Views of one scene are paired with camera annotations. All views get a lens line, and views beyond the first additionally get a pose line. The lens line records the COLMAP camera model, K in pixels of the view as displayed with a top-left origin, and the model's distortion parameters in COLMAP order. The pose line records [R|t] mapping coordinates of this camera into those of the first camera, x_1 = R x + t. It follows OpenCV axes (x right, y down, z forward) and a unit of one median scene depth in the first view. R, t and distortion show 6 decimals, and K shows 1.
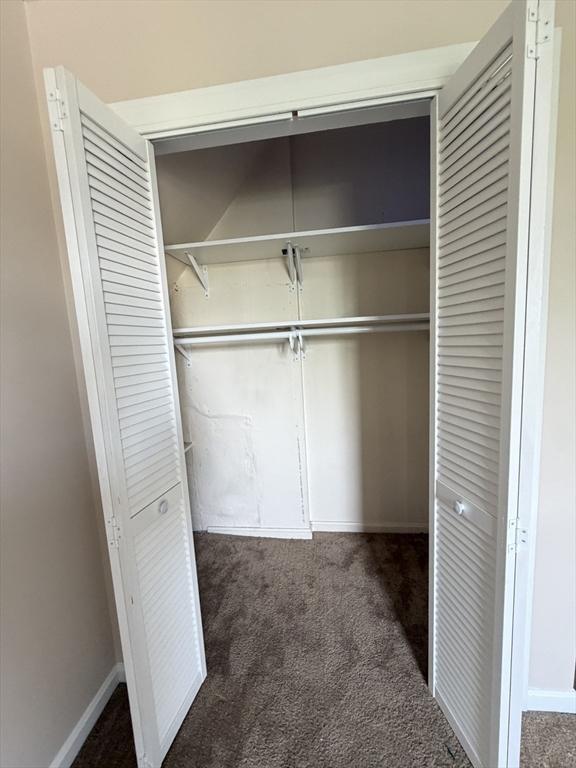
lens RADIAL K [[305.7, 0, 290.4], [0, 305.7, 379.2], [0, 0, 1]] dist [-0.003164, 0.000608]
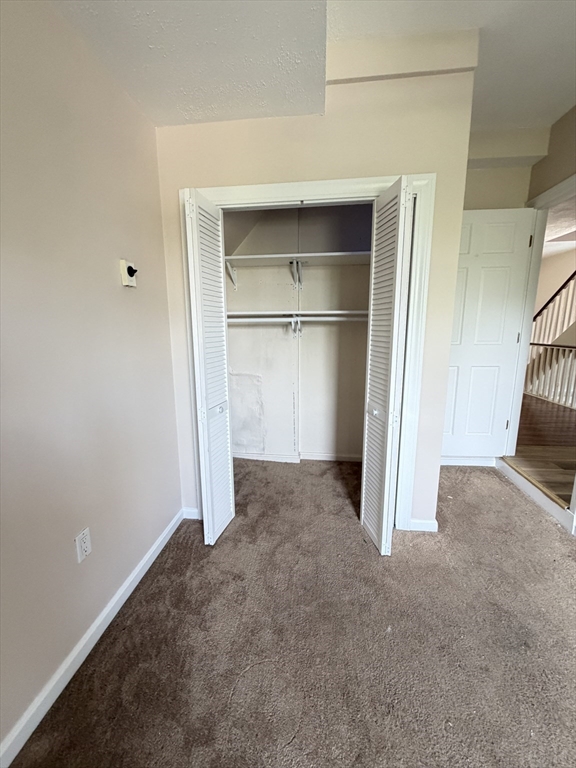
lens RADIAL K [[305.7, 0, 289.6], [0, 305.7, 380.0], [0, 0, 1]] dist [-0.003164, 0.000608]
pose [[0.998721, 0.049219, 0.011583, -0.016061], [-0.049761, 0.997383, 0.052443, 0.070318], [-0.008972, -0.052952, 0.998557, -0.511864]]
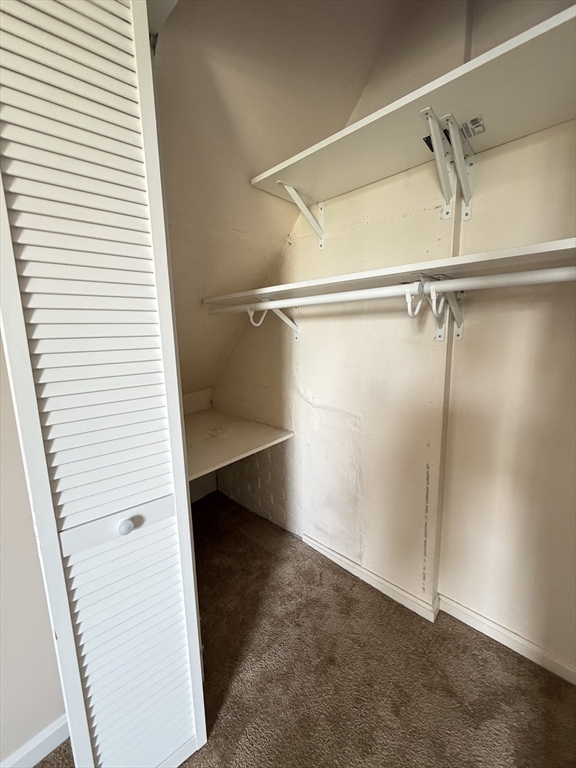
lens RADIAL K [[305.7, 0, 287.4], [0, 305.7, 382.2], [0, 0, 1]] dist [-0.003164, 0.000608]
pose [[0.808971, 0.131352, -0.572986, 0.148954], [-0.101214, 0.991283, 0.084343, 0.004423], [0.579070, -0.010236, 0.815214, 0.377188]]
